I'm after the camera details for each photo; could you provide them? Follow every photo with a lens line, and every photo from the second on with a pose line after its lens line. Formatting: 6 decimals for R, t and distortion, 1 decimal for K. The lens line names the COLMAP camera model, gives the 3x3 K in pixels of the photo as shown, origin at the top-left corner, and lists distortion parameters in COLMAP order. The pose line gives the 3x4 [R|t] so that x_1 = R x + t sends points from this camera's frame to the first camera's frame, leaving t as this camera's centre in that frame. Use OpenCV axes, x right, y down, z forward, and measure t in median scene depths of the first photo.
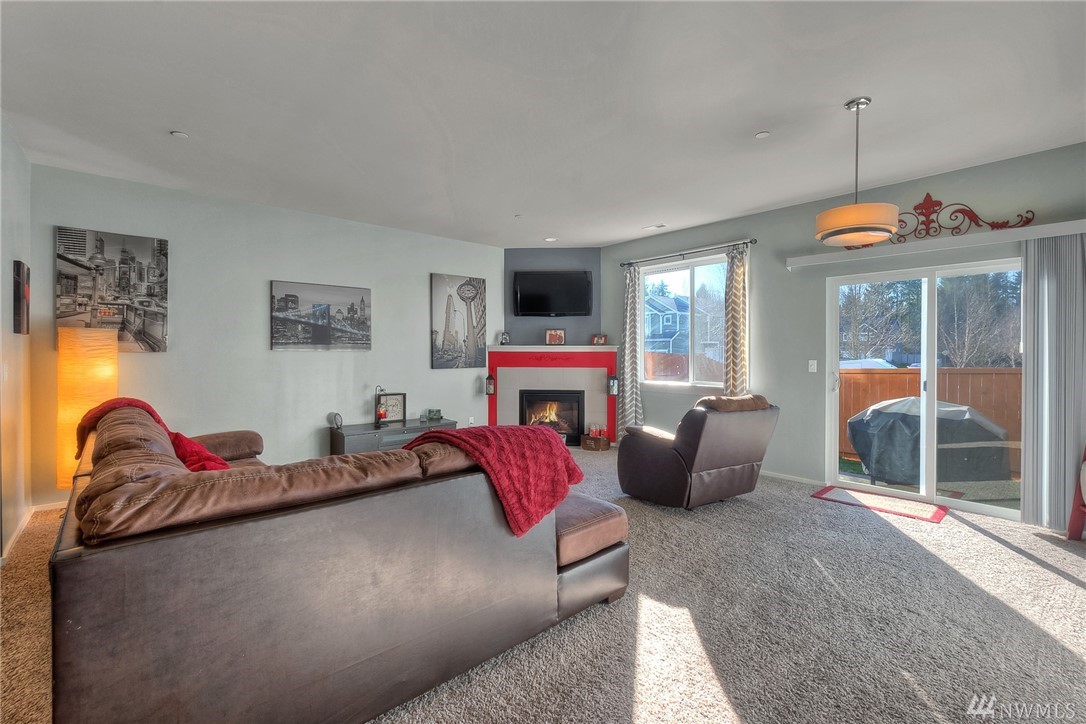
lens RADIAL K [[480.7, 0, 538.8], [0, 480.7, 353.6], [0, 0, 1]] dist [-0.004583, -0.000222]
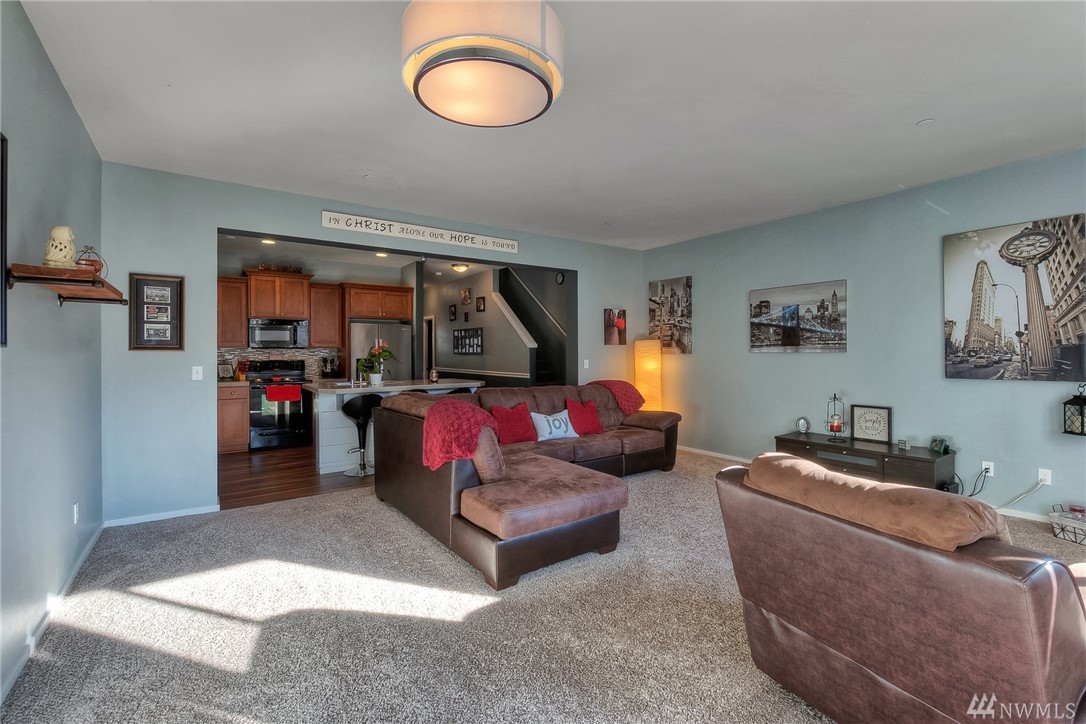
lens RADIAL K [[480.7, 0, 540.6], [0, 480.7, 360.4], [0, 0, 1]] dist [-0.004583, -0.000222]
pose [[-0.104886, 0.014766, -0.994375, 0.601523], [0.003916, 0.999888, 0.014435, -0.005770], [0.994477, -0.002380, -0.104932, 0.602351]]
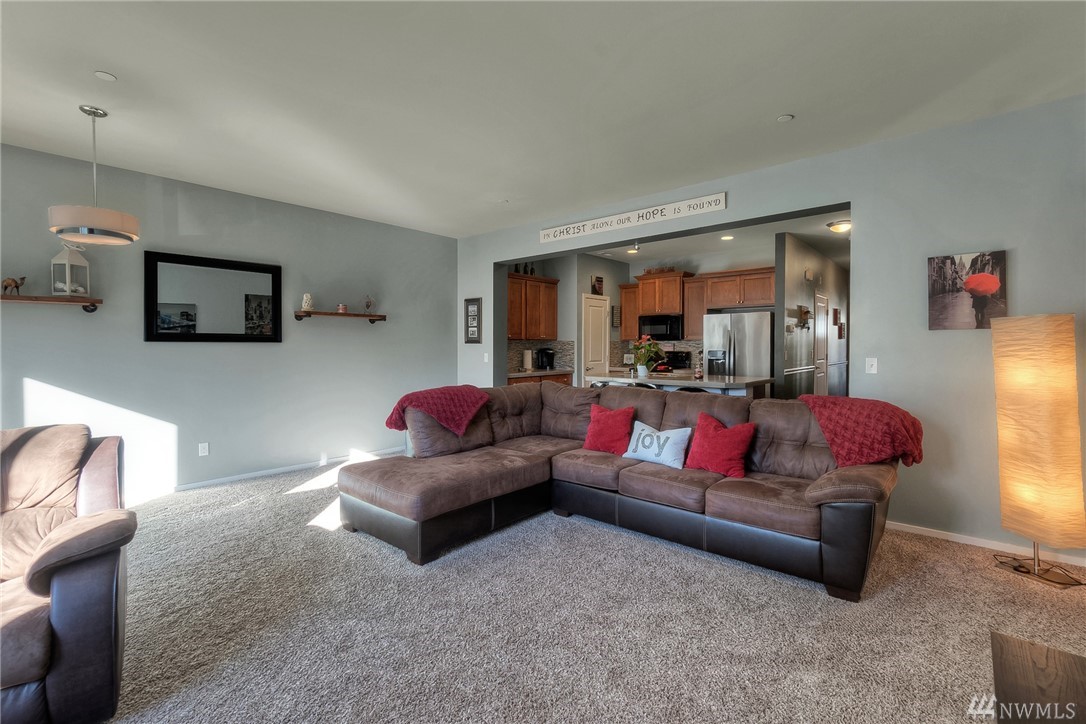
lens RADIAL K [[480.7, 0, 544.1], [0, 480.7, 354.1], [0, 0, 1]] dist [-0.004583, -0.000222]
pose [[-0.991047, 0.001732, -0.133503, -0.097748], [-0.000489, 0.999862, 0.016604, -0.005918], [0.133513, 0.016520, -0.990909, 1.205981]]
